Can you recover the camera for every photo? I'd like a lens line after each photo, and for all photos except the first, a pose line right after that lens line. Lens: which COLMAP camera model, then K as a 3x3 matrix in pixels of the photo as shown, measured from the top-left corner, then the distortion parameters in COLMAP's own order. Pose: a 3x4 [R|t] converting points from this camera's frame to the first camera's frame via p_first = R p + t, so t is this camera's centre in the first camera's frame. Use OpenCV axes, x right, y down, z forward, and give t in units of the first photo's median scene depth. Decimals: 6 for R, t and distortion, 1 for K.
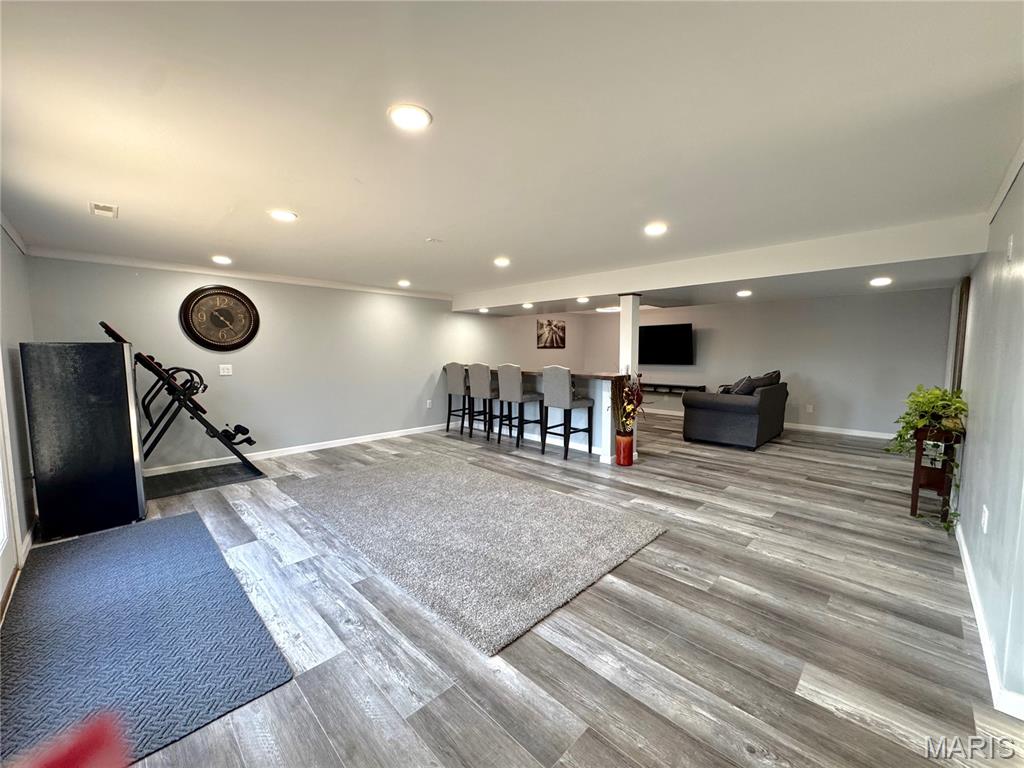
lens RADIAL K [[409.0, 0, 515.2], [0, 409.0, 383.9], [0, 0, 1]] dist [-0.002077, 0.000342]
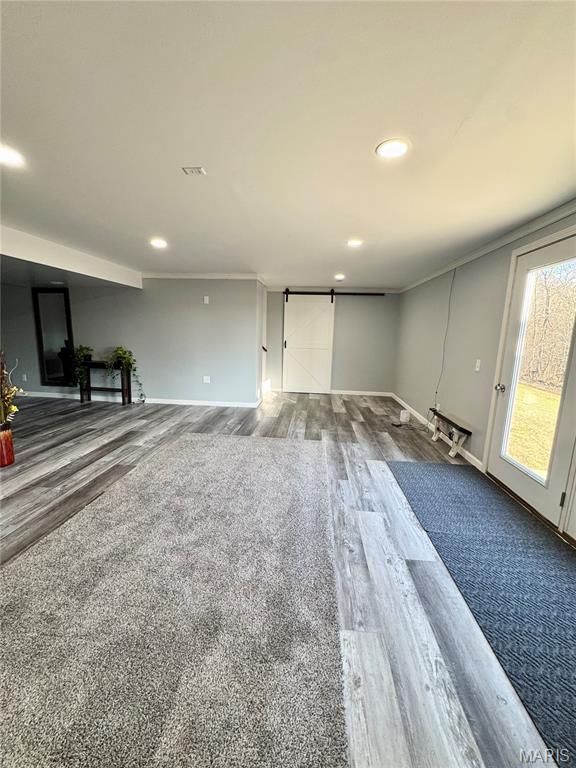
lens RADIAL K [[306.8, 0, 286.9], [0, 306.8, 385.1], [0, 0, 1]] dist [-0.002077, 0.000342]
pose [[-0.634214, -0.147489, 0.758959, -0.835010], [0.039713, 0.974126, 0.222488, -0.113204], [-0.772137, 0.171245, -0.611947, 1.402240]]
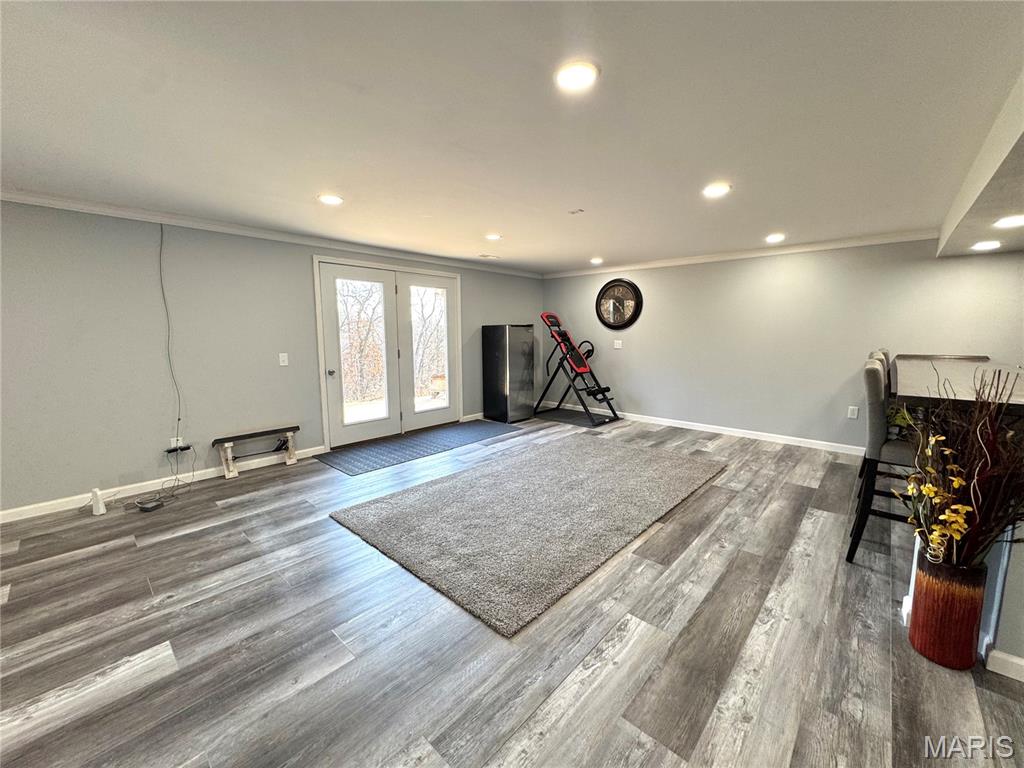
lens RADIAL K [[409.0, 0, 510.8], [0, 409.0, 383.4], [0, 0, 1]] dist [-0.002077, 0.000342]
pose [[0.034496, 0.127092, -0.991291, 0.880369], [-0.081970, 0.988899, 0.123933, -0.068738], [0.996038, 0.076981, 0.044531, 0.930549]]
